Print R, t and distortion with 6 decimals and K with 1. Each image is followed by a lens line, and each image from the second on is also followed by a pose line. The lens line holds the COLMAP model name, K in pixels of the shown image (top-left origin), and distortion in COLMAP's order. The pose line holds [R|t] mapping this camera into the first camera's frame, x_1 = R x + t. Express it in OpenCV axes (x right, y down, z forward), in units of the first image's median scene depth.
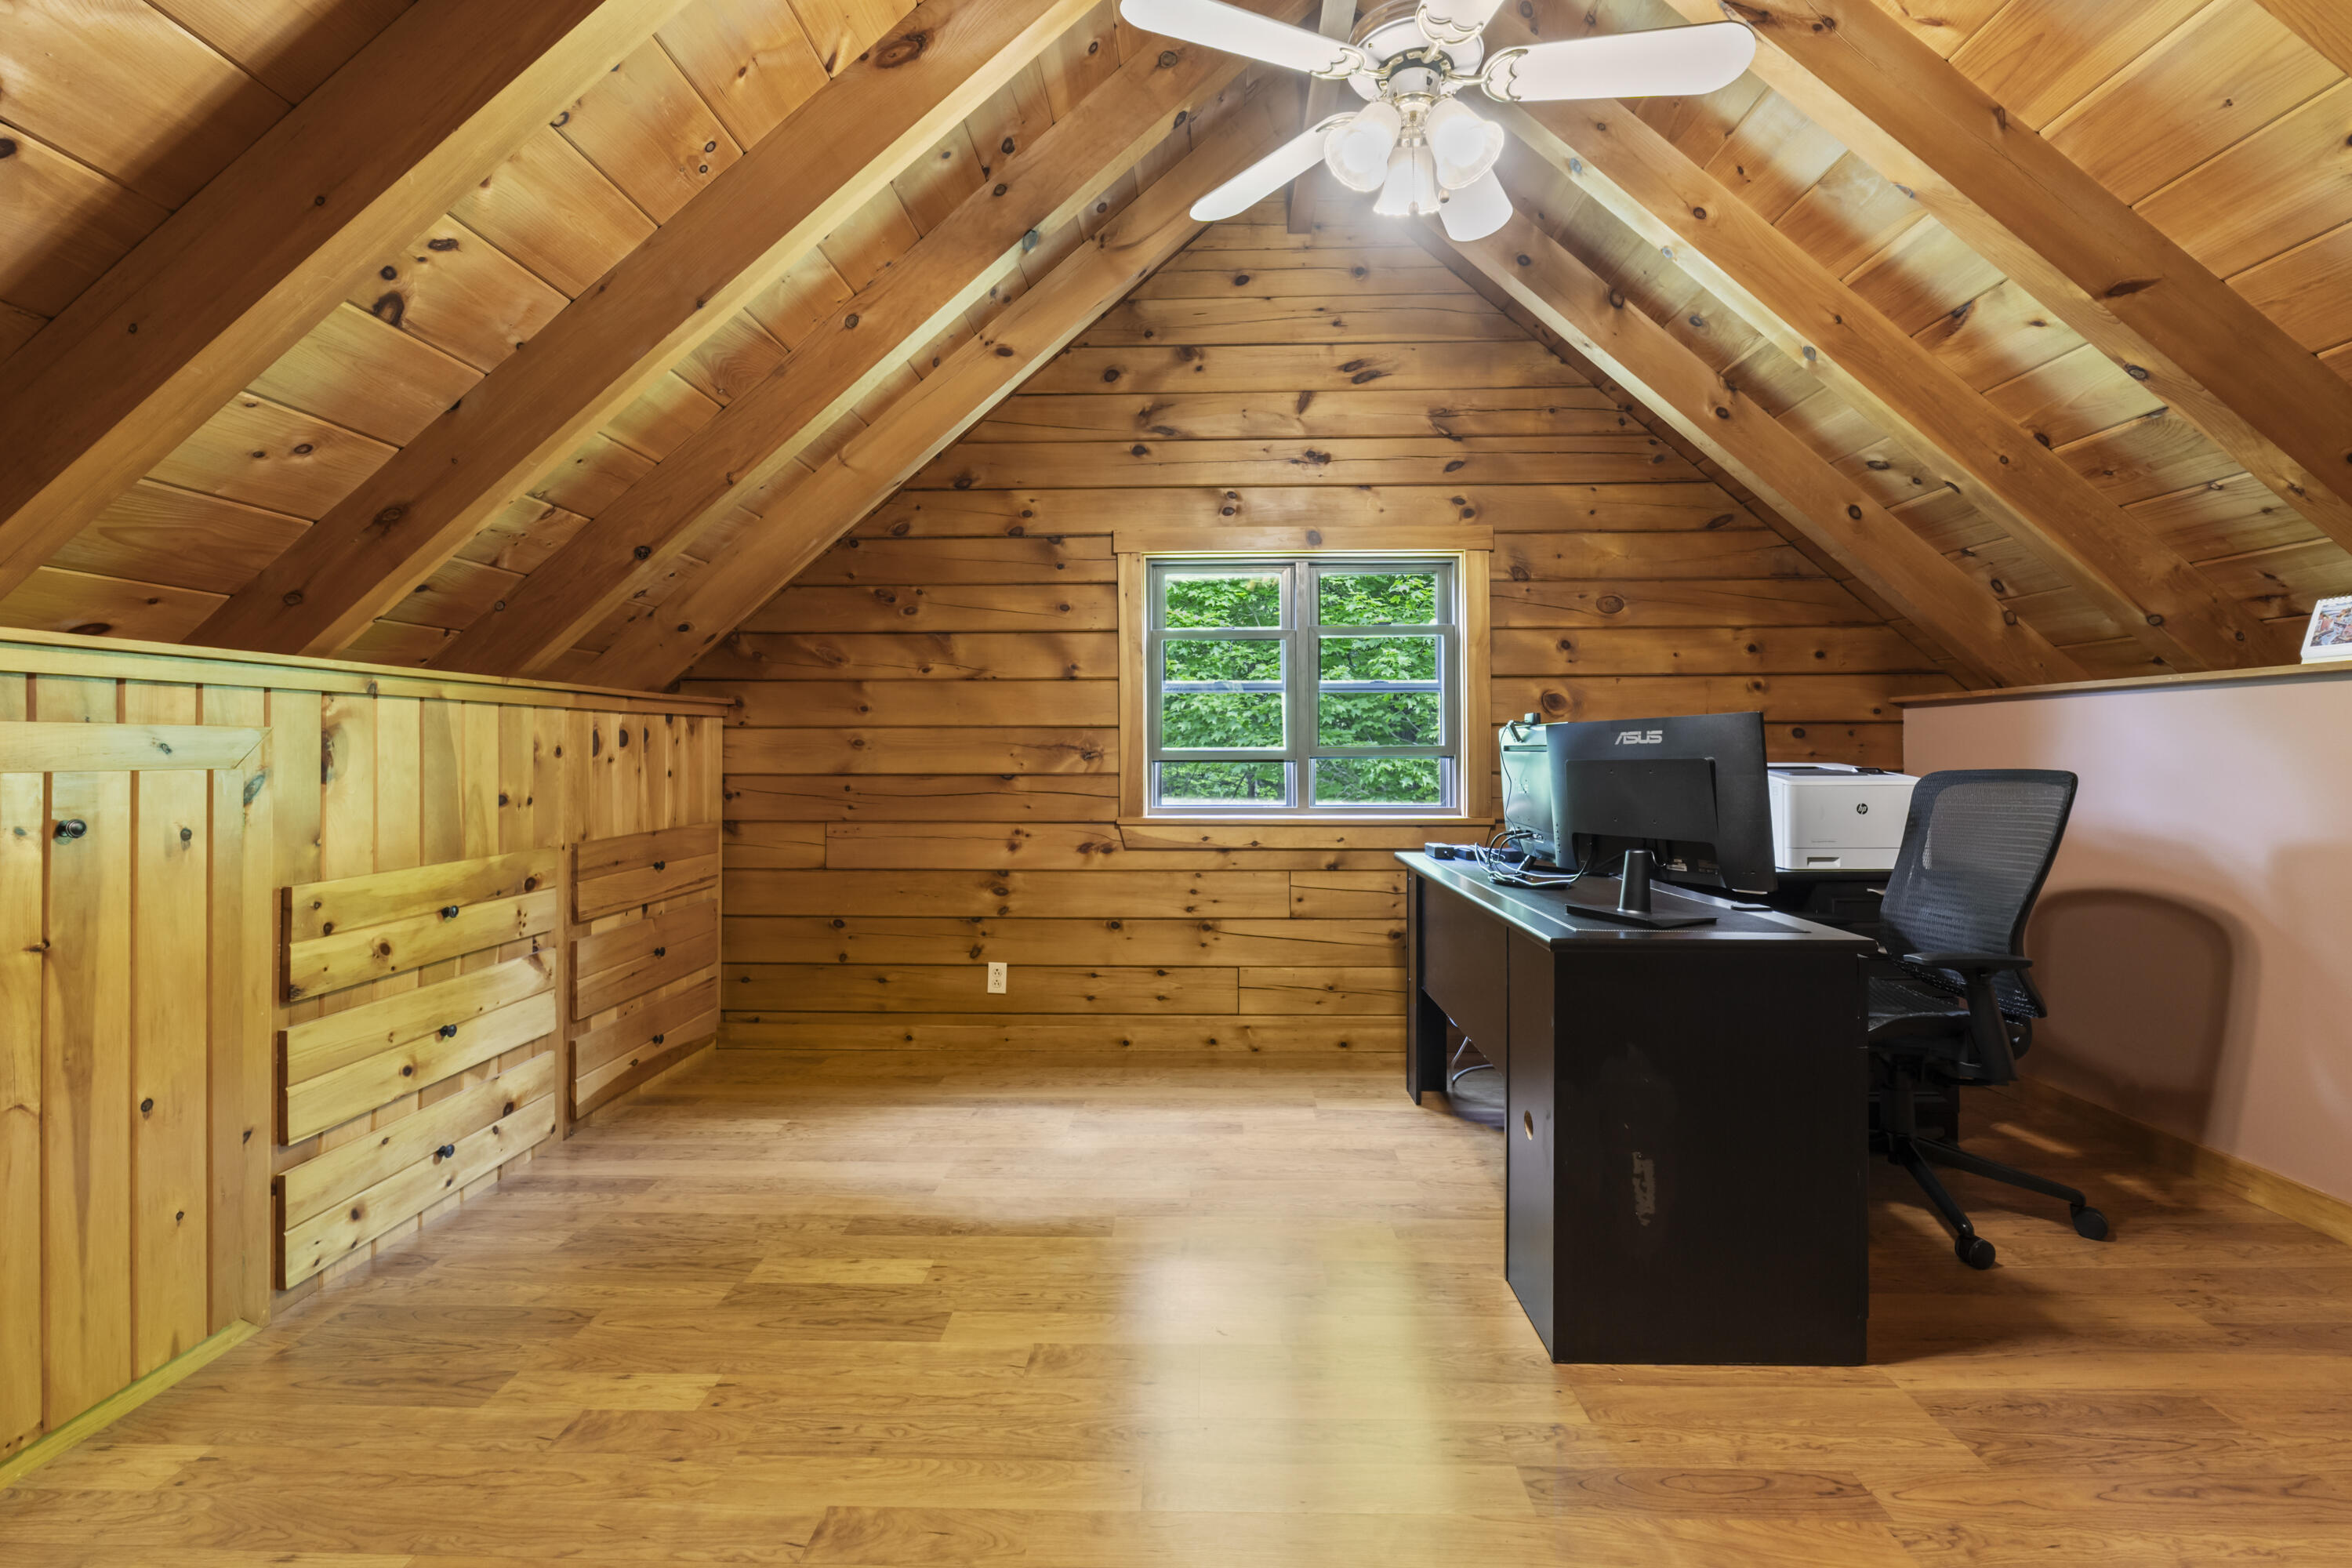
lens RADIAL K [[997.7, 0, 1181.2], [0, 997.7, 762.6], [0, 0, 1]] dist [-0.004838, -0.001432]
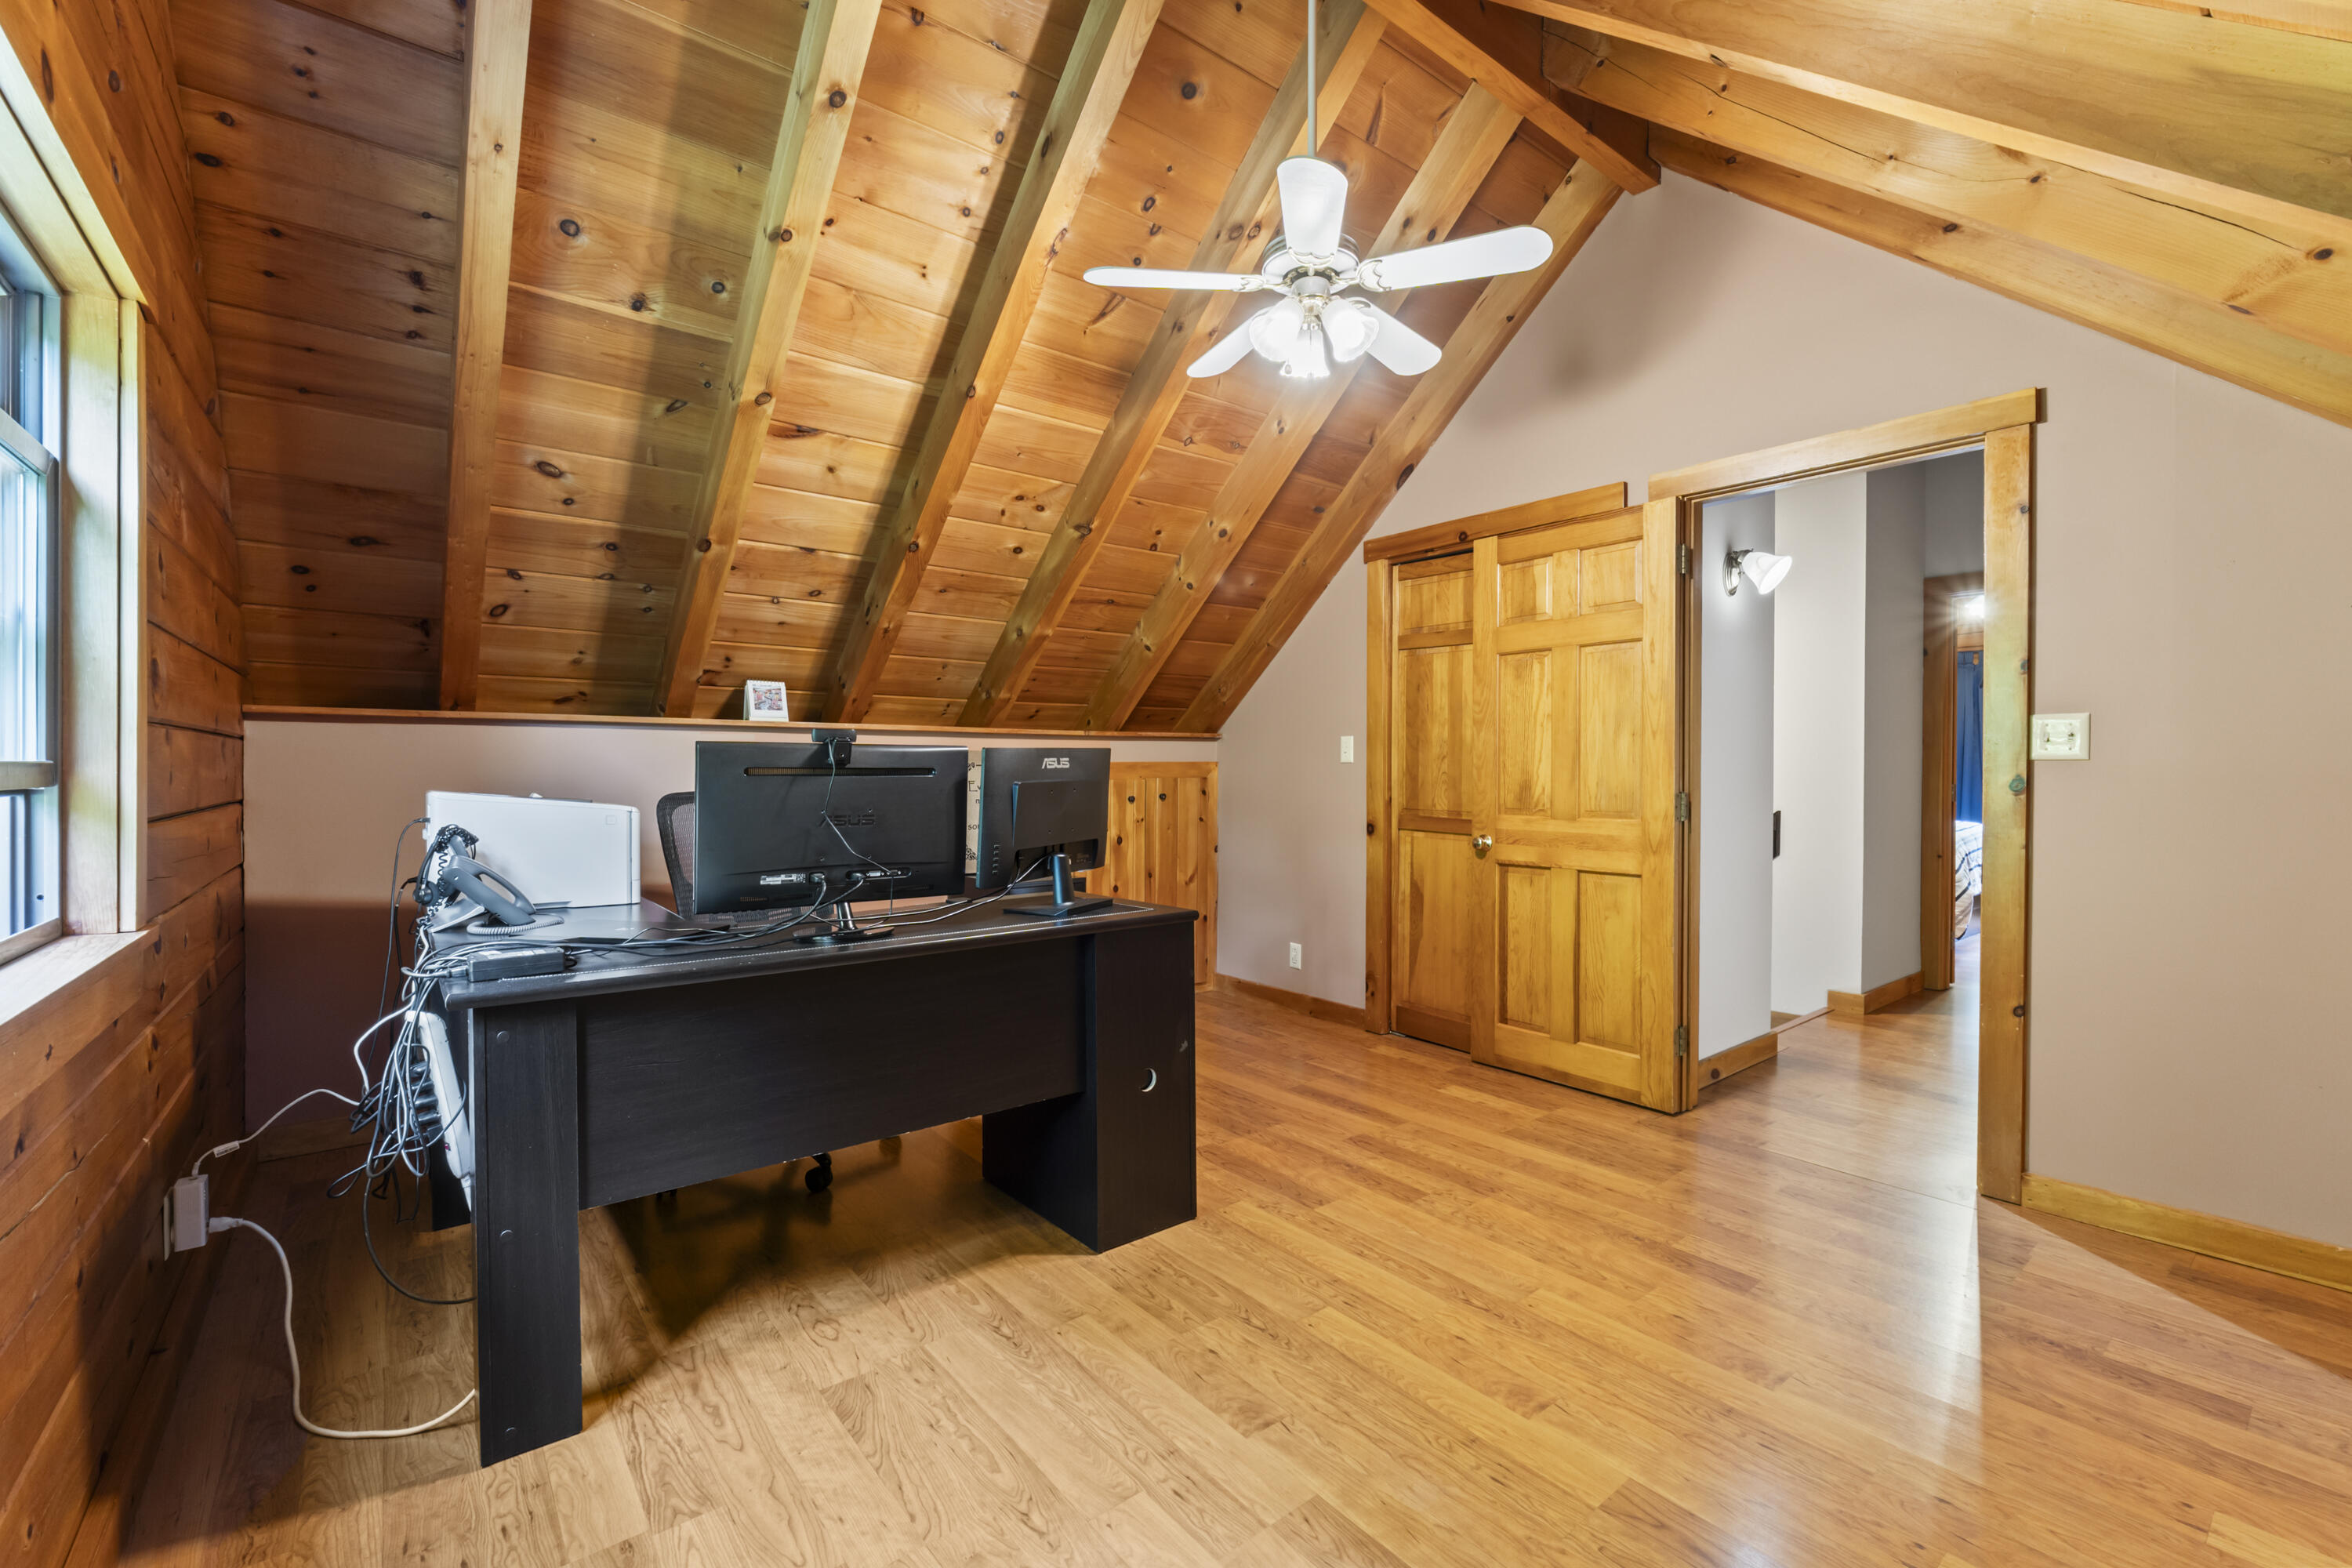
lens RADIAL K [[997.7, 0, 1182.6], [0, 997.7, 773.7], [0, 0, 1]] dist [-0.004838, -0.001432]
pose [[-0.649225, 0.003660, 0.760587, -0.374795], [0.009938, 0.999944, 0.003671, -0.009748], [-0.760531, 0.009942, -0.649225, 1.074115]]
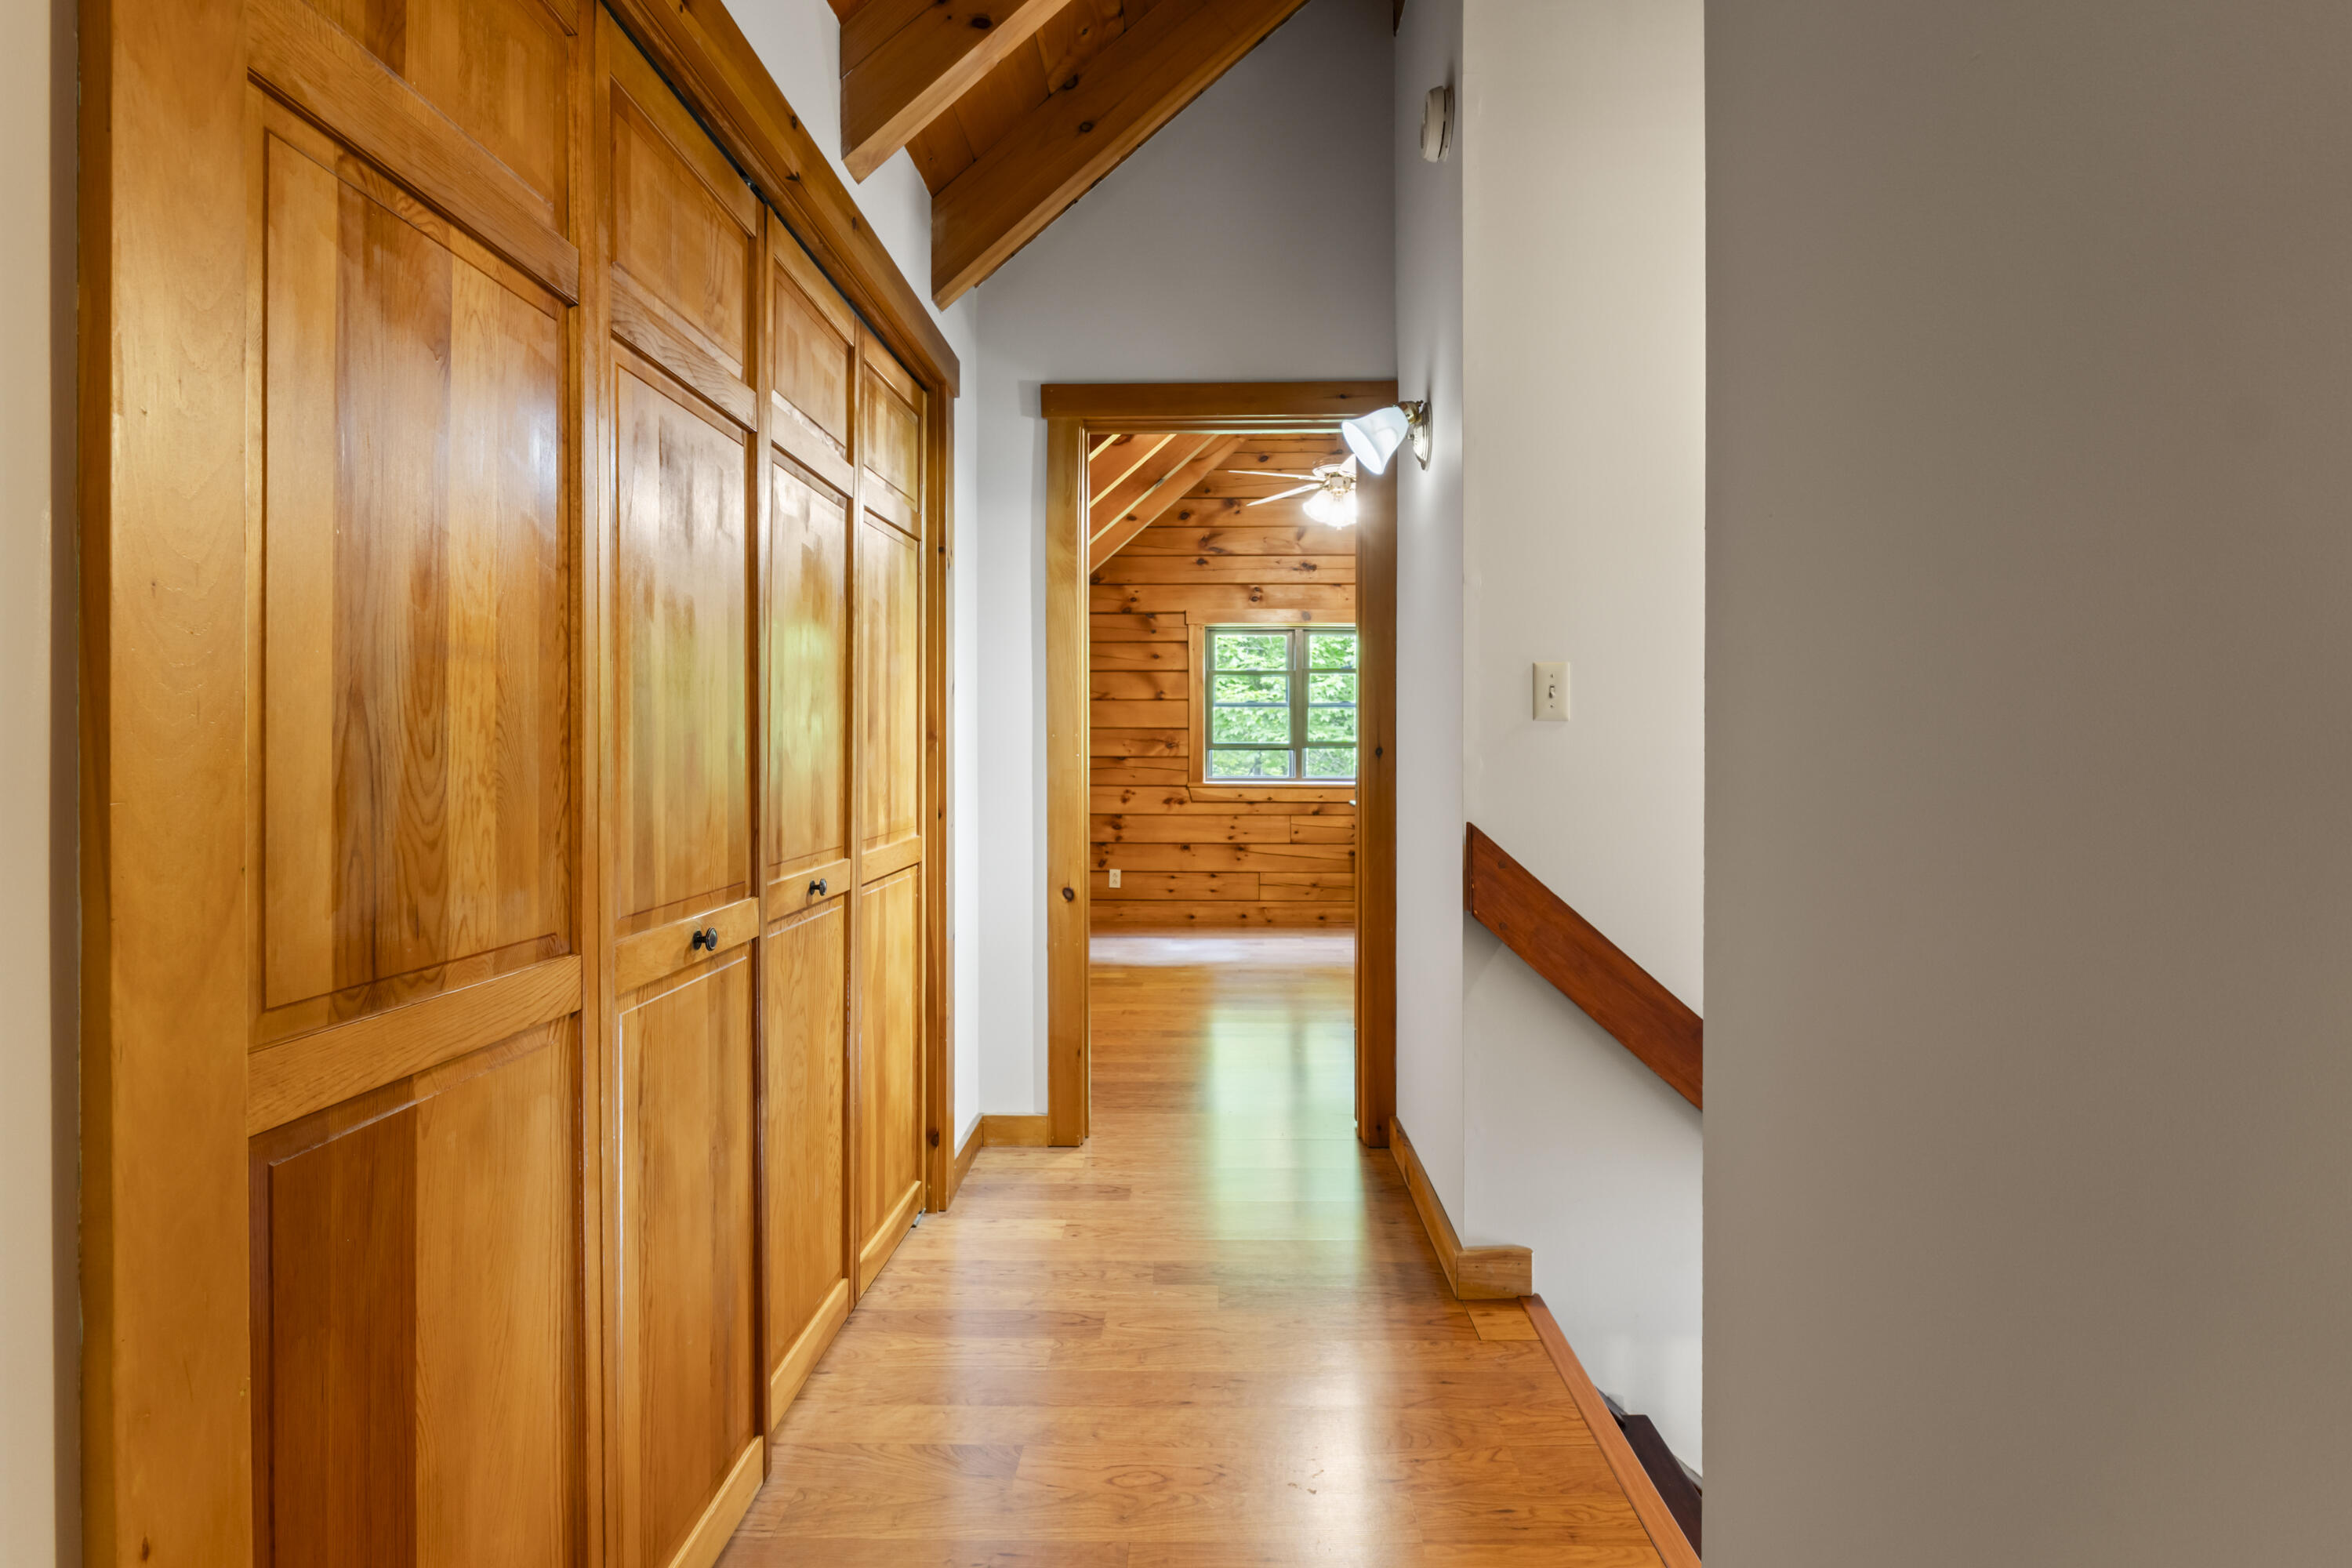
lens RADIAL K [[1066.7, 0, 1176.6], [0, 1066.7, 768.8], [0, 0, 1]] dist [-0.004125, -0.001620]
pose [[0.999872, 0.004852, 0.015241, -0.109117], [-0.005152, 0.999793, 0.019666, -0.003571], [-0.015142, -0.019742, 0.999690, -0.781985]]
